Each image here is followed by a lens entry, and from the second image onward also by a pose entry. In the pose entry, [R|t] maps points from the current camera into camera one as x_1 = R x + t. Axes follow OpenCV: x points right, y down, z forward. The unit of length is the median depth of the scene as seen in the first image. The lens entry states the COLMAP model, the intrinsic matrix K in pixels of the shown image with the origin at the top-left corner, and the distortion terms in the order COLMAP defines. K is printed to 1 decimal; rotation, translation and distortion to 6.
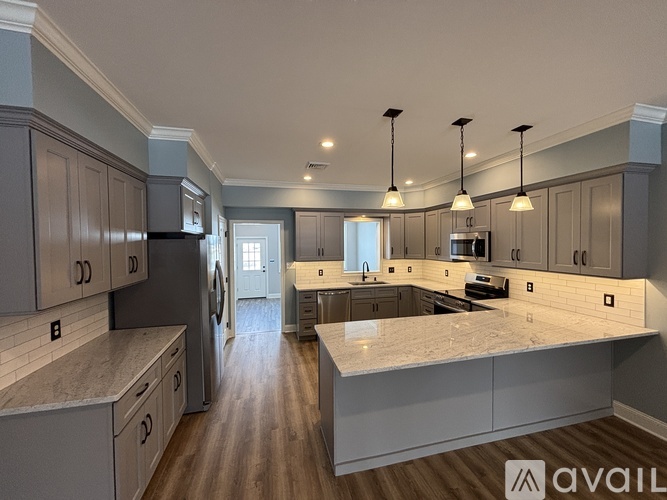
lens RADIAL K [[266.7, 0, 334.8], [0, 266.7, 248.0], [0, 0, 1]] dist [0.000554, -0.000083]
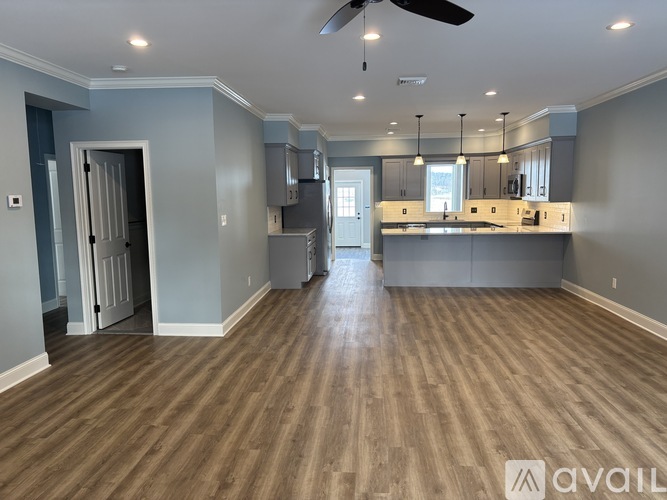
lens RADIAL K [[507.4, 0, 333.5], [0, 507.4, 250.0], [0, 0, 1]] dist [0.091533, -0.001824]
pose [[0.949913, 0.032365, -0.310833, 0.404792], [-0.001627, 0.995121, 0.098645, 0.050950], [0.312509, -0.093199, 0.945332, -1.402483]]
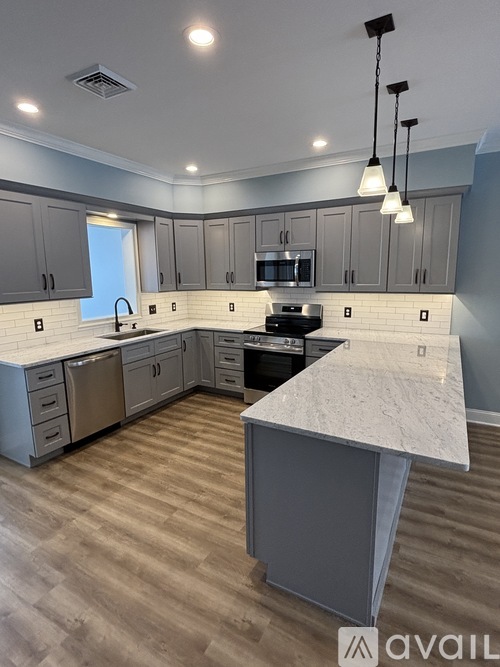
lens RADIAL K [[354.2, 0, 252.3], [0, 354.2, 333.9], [0, 0, 1]] dist [0.003077, -0.000200]
pose [[0.687459, -0.126751, 0.715077, -0.301575], [0.021506, 0.987772, 0.154413, 0.018138], [-0.725905, -0.090775, 0.681779, 0.306489]]
